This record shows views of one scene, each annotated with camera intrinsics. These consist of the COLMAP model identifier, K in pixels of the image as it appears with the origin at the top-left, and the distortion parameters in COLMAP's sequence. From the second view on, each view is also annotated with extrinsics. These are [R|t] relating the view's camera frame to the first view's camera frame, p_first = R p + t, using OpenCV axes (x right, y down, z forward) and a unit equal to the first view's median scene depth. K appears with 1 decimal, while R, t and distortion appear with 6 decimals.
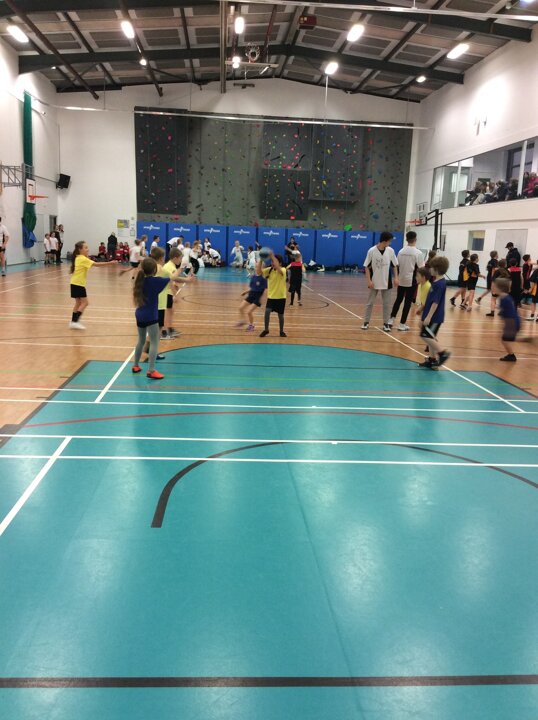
lens RADIAL K [[691.9, 0, 273.1], [0, 691.9, 380.0], [0, 0, 1]] dist [0.019643, 0.000000]
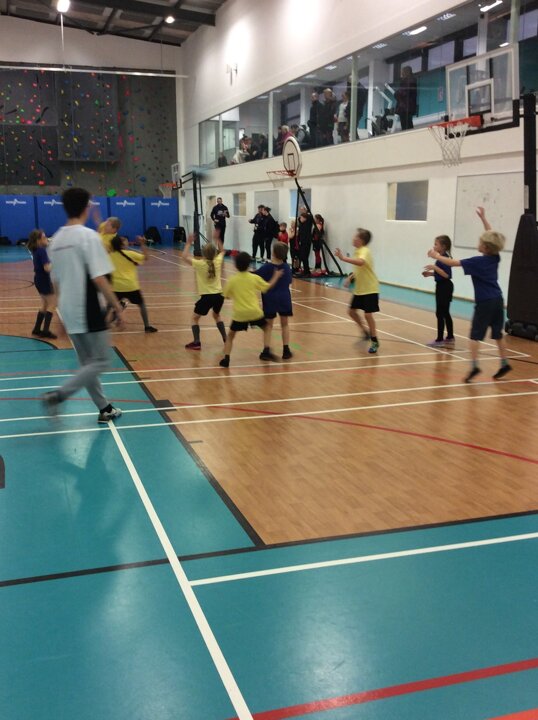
lens RADIAL K [[822.0, 0, 256.6], [0, 822.0, 363.3], [0, 0, 1]] dist [0.119593, 0.000000]
pose [[0.979991, -0.072707, 0.185285, 0.092687], [0.074858, 0.997183, -0.004631, 0.009552], [-0.184426, 0.018409, 0.982674, -0.043859]]
